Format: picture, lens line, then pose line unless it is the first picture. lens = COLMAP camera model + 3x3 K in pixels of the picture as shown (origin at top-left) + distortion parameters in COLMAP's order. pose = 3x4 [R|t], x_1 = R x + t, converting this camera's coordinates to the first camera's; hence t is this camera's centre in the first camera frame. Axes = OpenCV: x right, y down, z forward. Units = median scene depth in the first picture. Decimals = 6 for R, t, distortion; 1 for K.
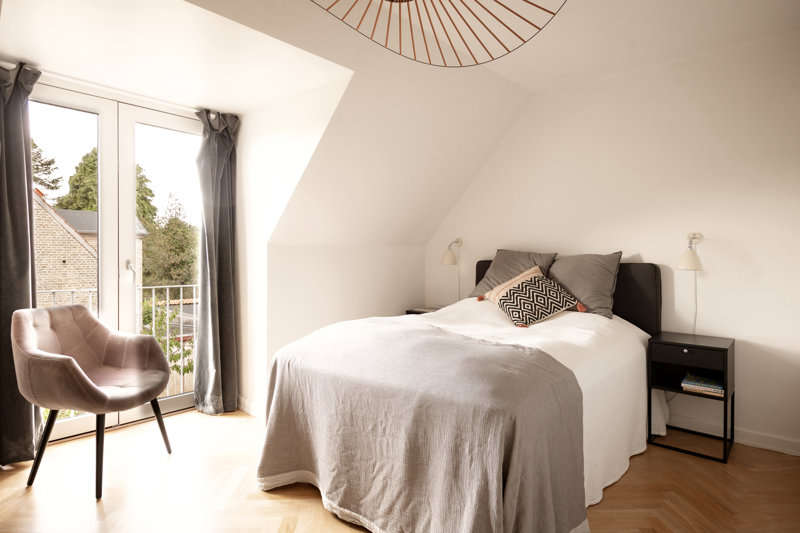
lens RADIAL K [[456.9, 0, 399.5], [0, 456.9, 267.0], [0, 0, 1]] dist [0.004270, 0.000694]
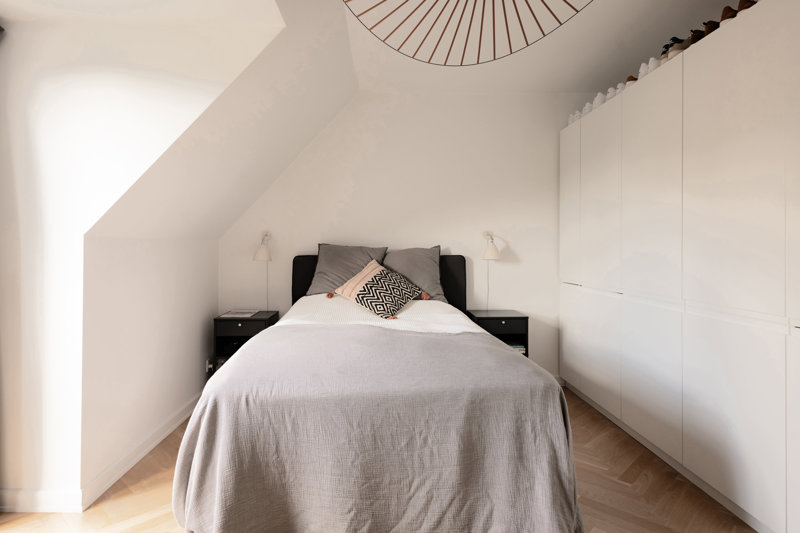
lens RADIAL K [[472.1, 0, 399.2], [0, 472.1, 260.9], [0, 0, 1]] dist [0.015342, -0.004050]
pose [[0.718204, -0.024562, 0.695399, -0.685300], [0.025792, 0.999630, 0.008670, -0.012614], [-0.695354, 0.011709, 0.718572, 0.328920]]
